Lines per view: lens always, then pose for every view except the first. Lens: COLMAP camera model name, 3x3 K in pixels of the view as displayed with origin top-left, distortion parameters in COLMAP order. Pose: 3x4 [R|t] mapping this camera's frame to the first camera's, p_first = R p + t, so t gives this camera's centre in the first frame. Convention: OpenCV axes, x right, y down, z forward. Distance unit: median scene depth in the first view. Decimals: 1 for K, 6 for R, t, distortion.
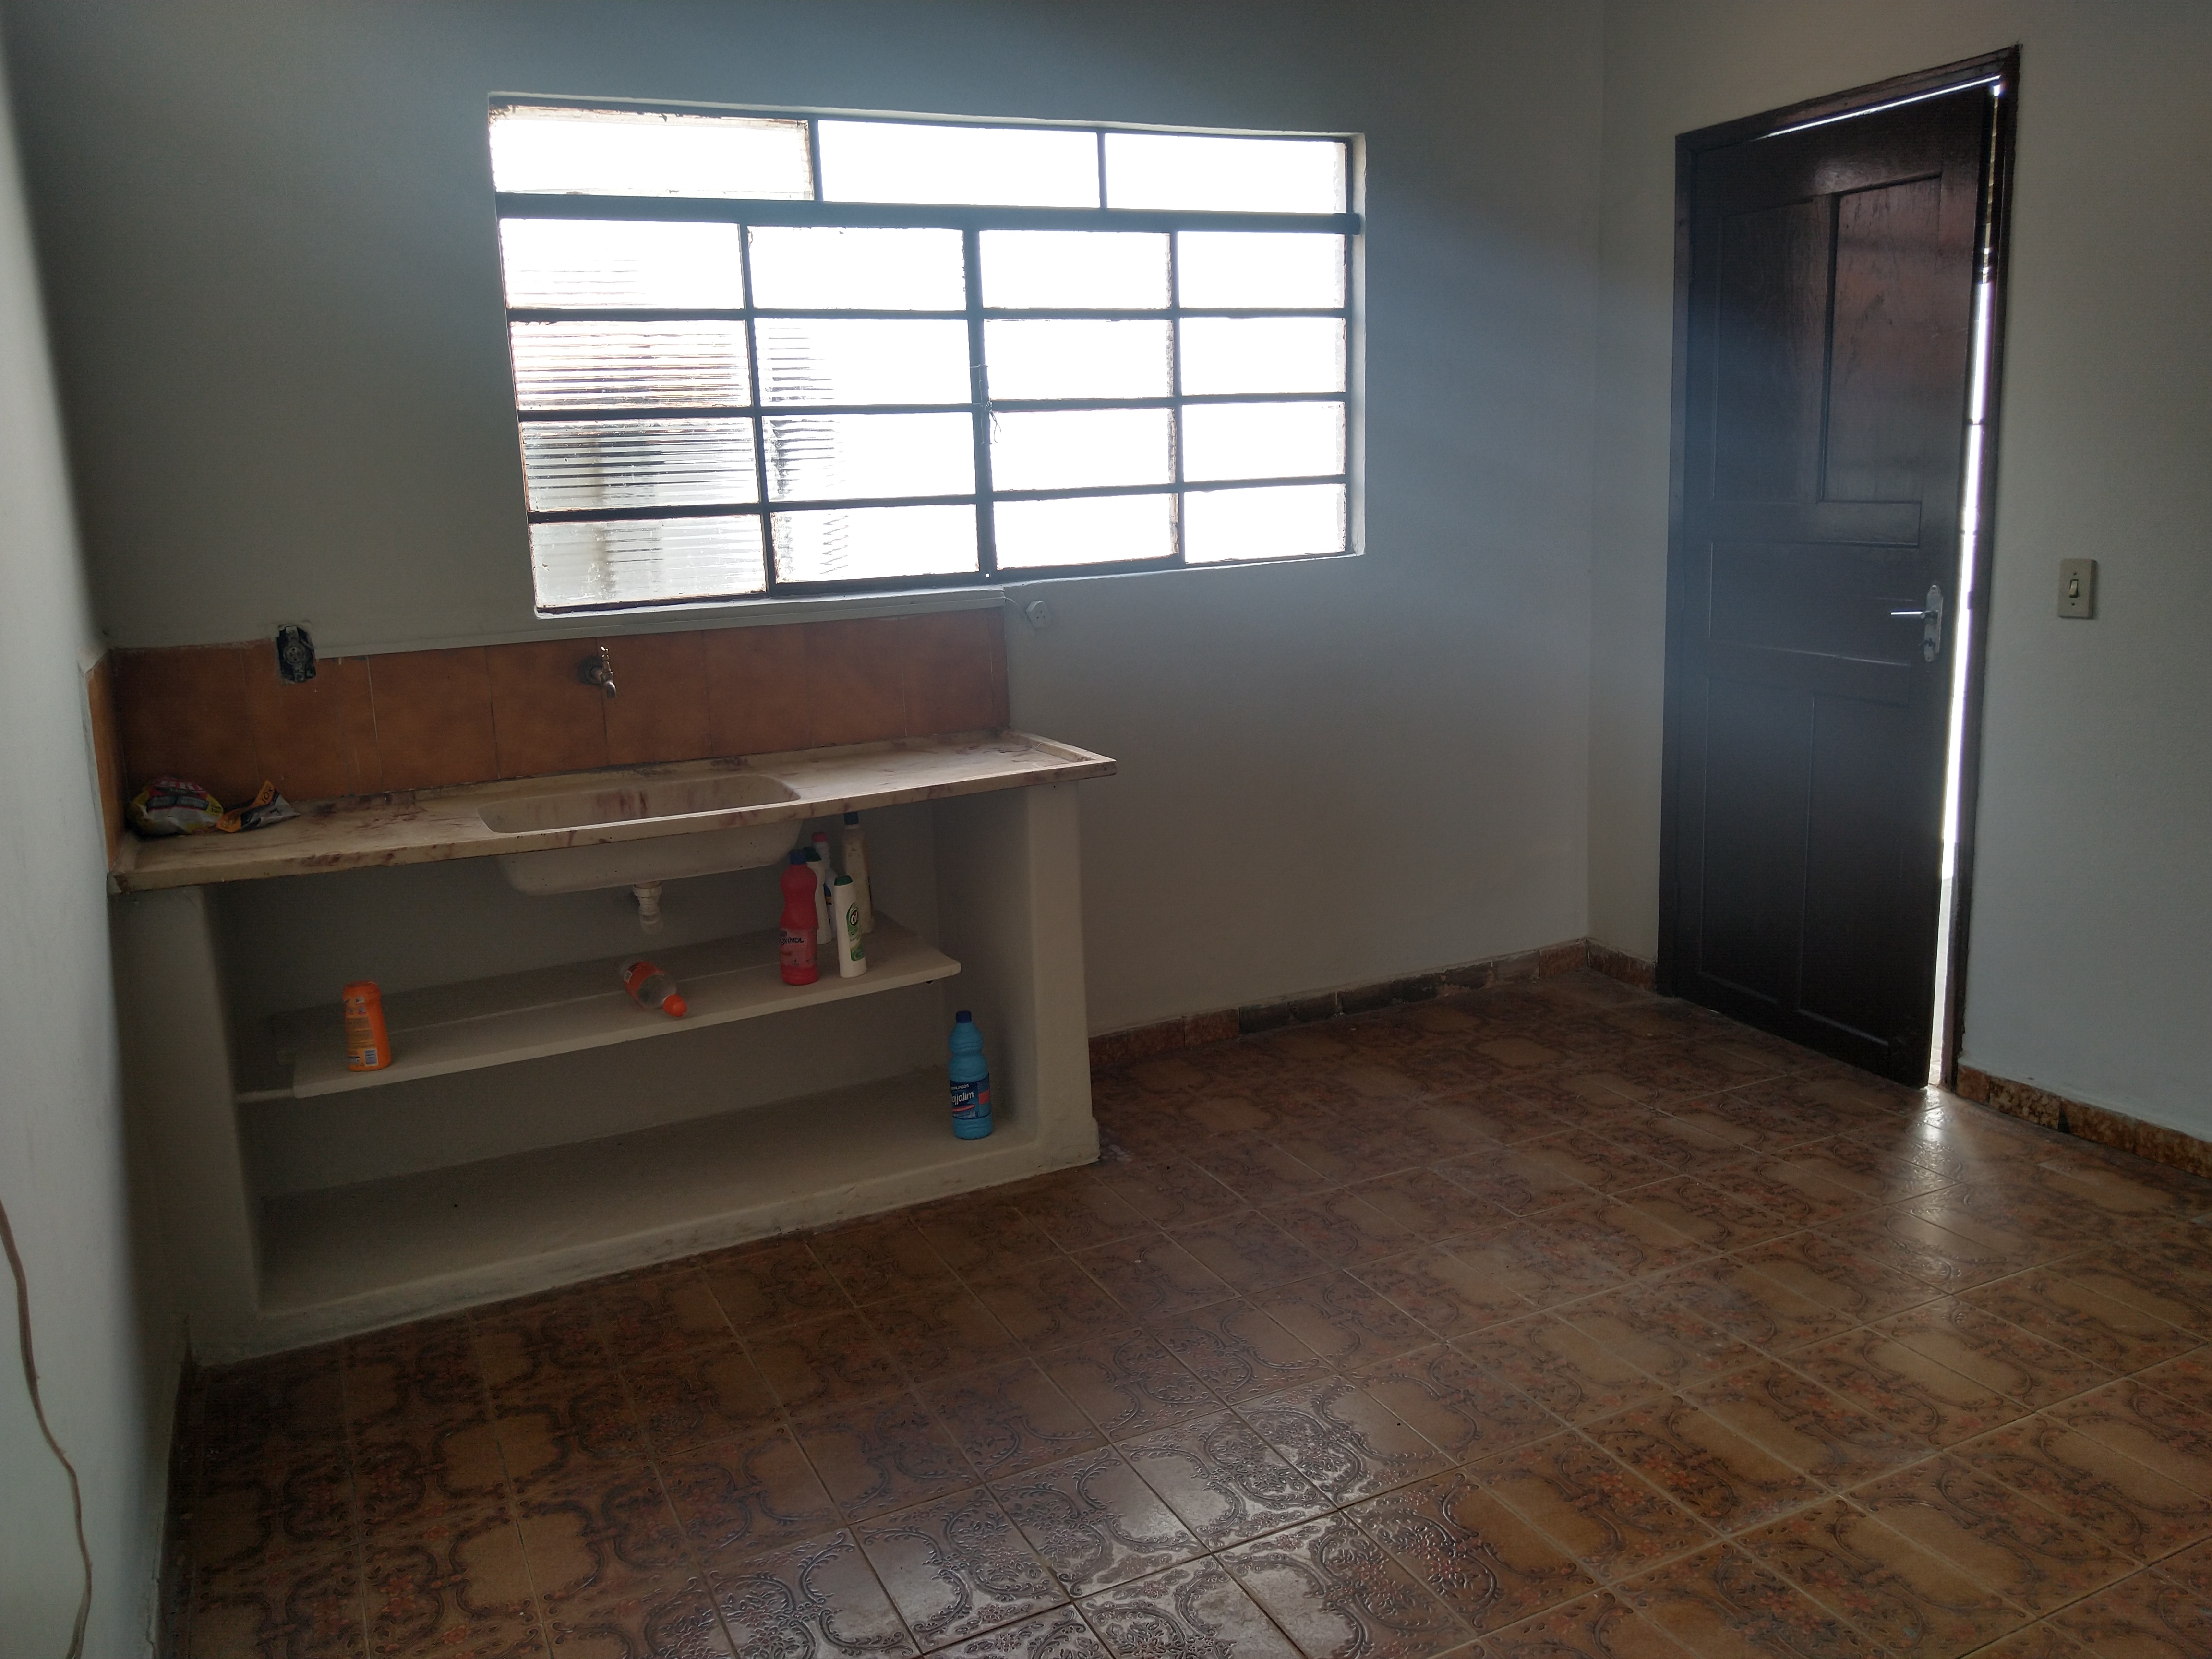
lens RADIAL K [[1733.4, 0, 1113.7], [0, 1733.4, 896.1], [0, 0, 1]] dist [0.186904, -0.354925]
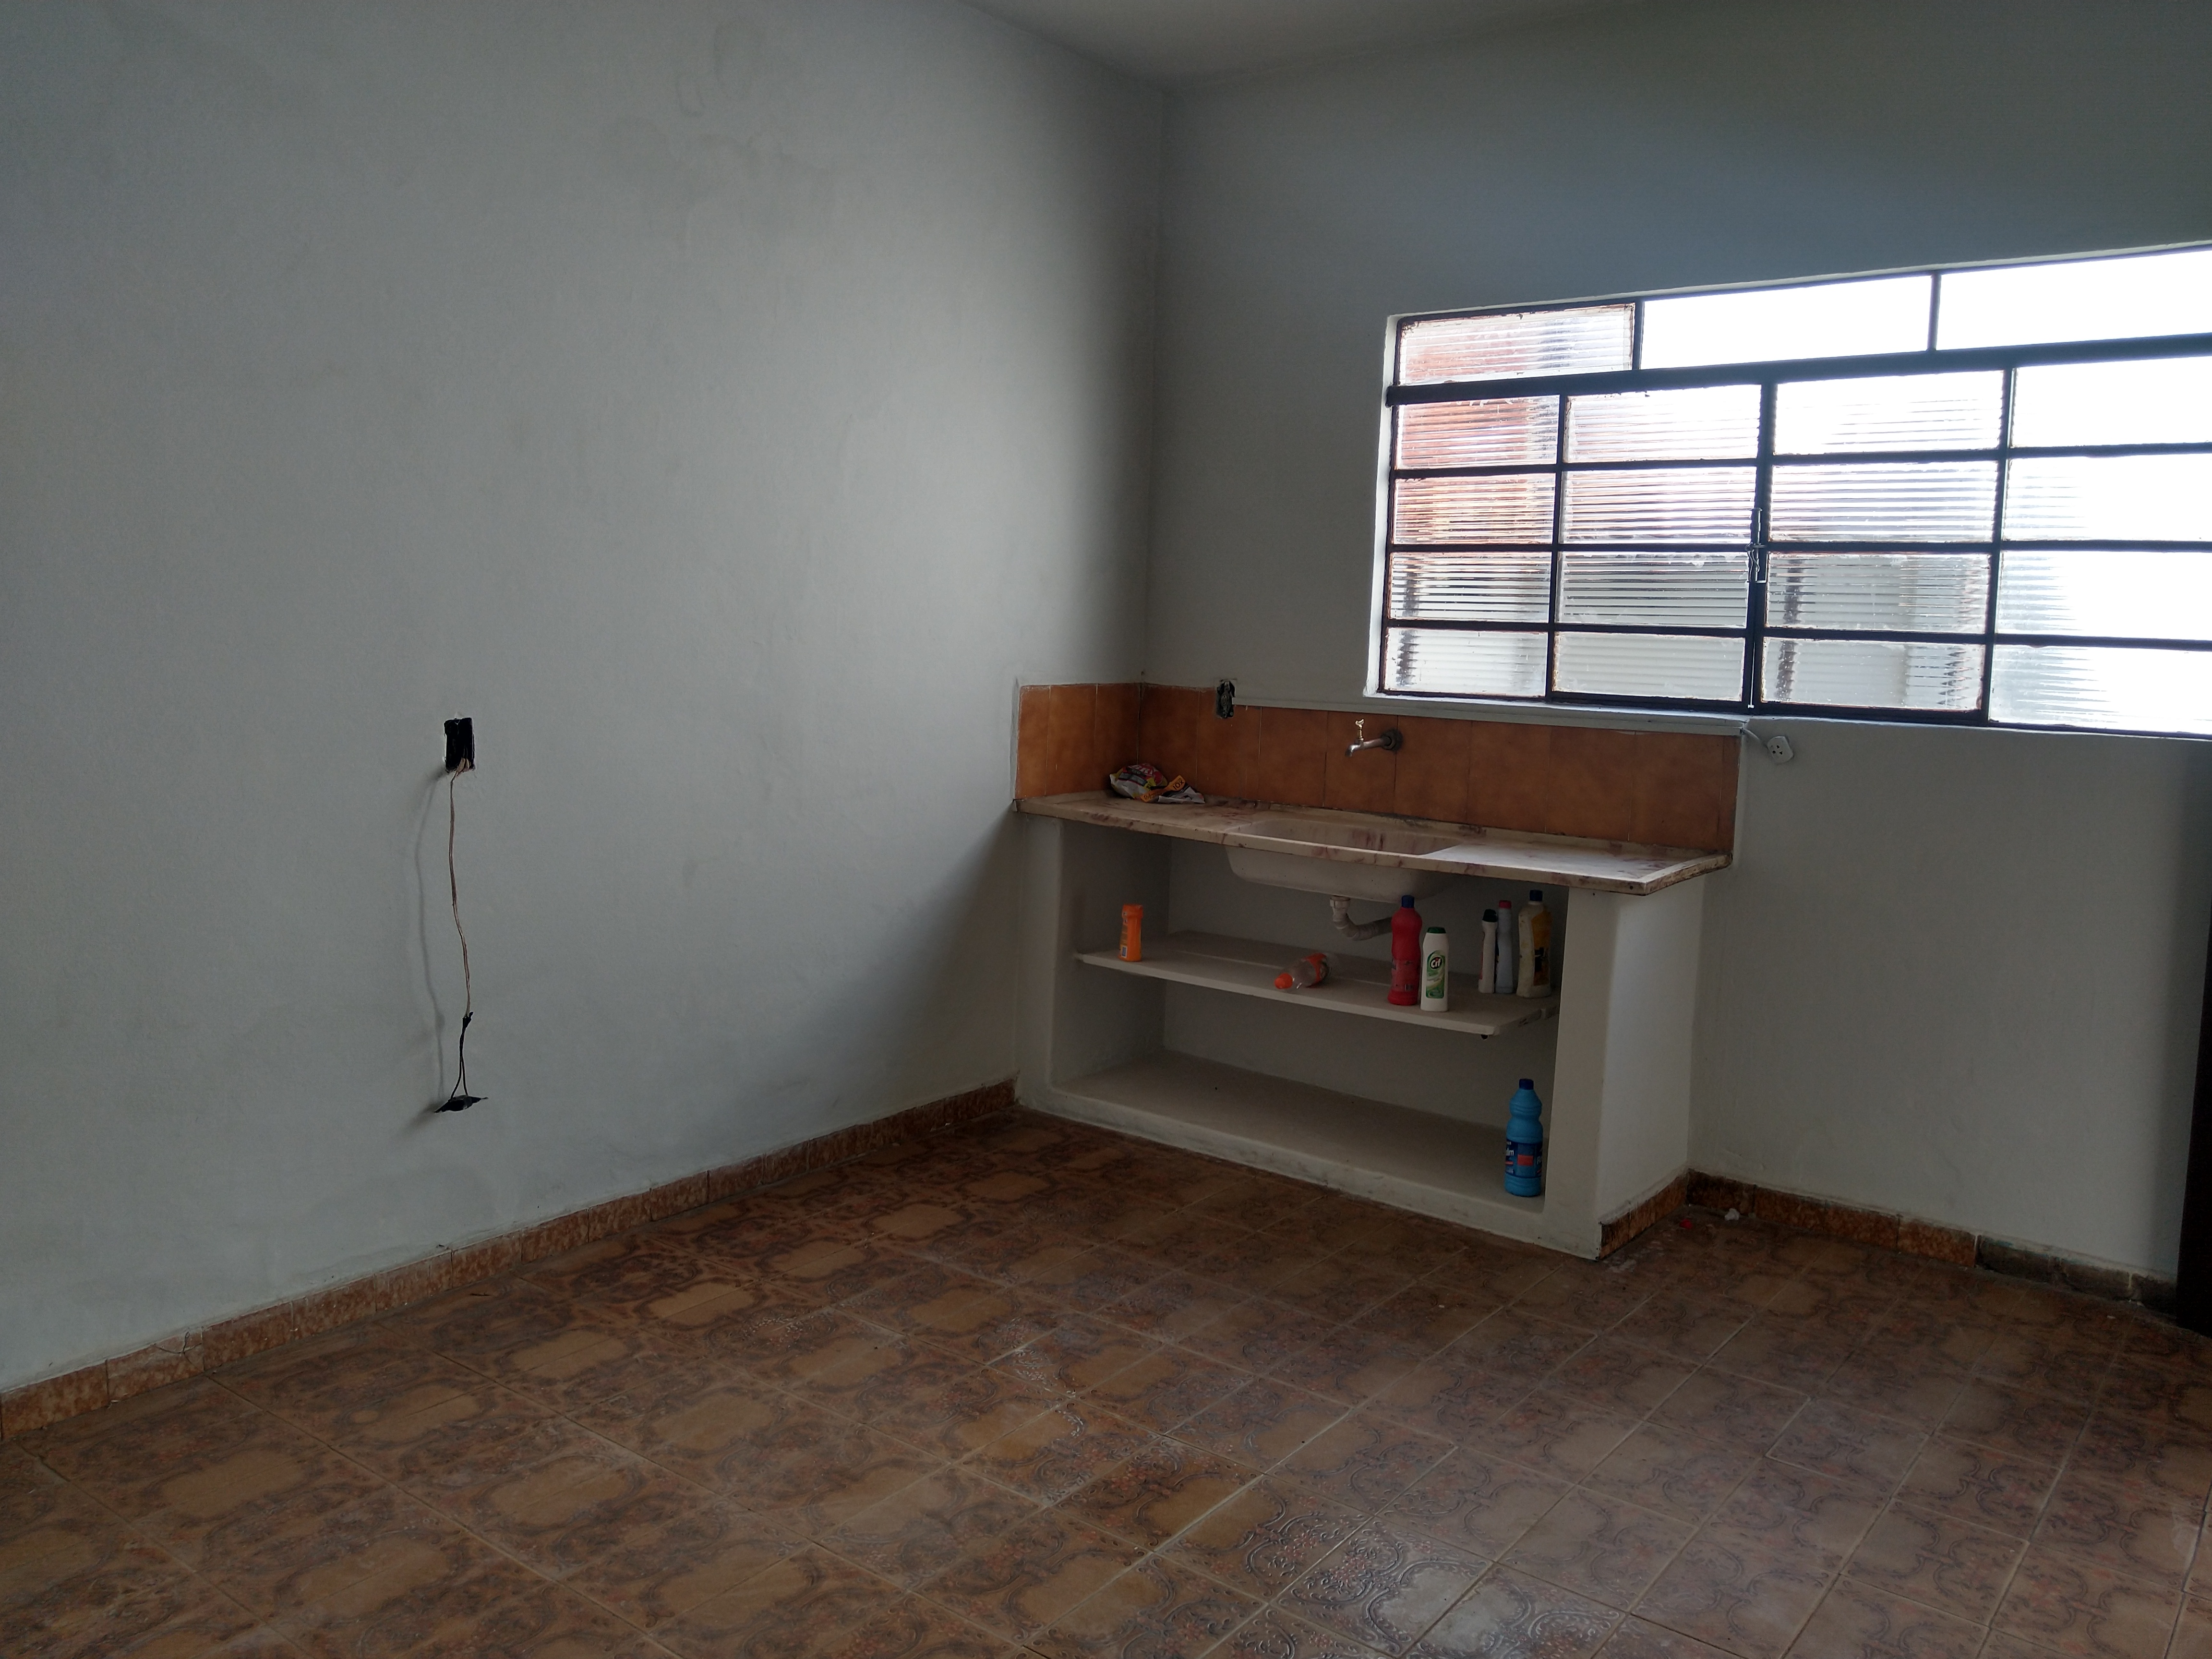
lens RADIAL K [[1708.7, 0, 1106.5], [0, 1708.7, 922.2], [0, 0, 1]] dist [0.112743, -0.111609]
pose [[0.442448, 0.219359, -0.869552, 0.753062], [-0.264867, 0.958332, 0.106985, -0.078409], [0.856788, 0.182980, 0.482113, 0.226961]]
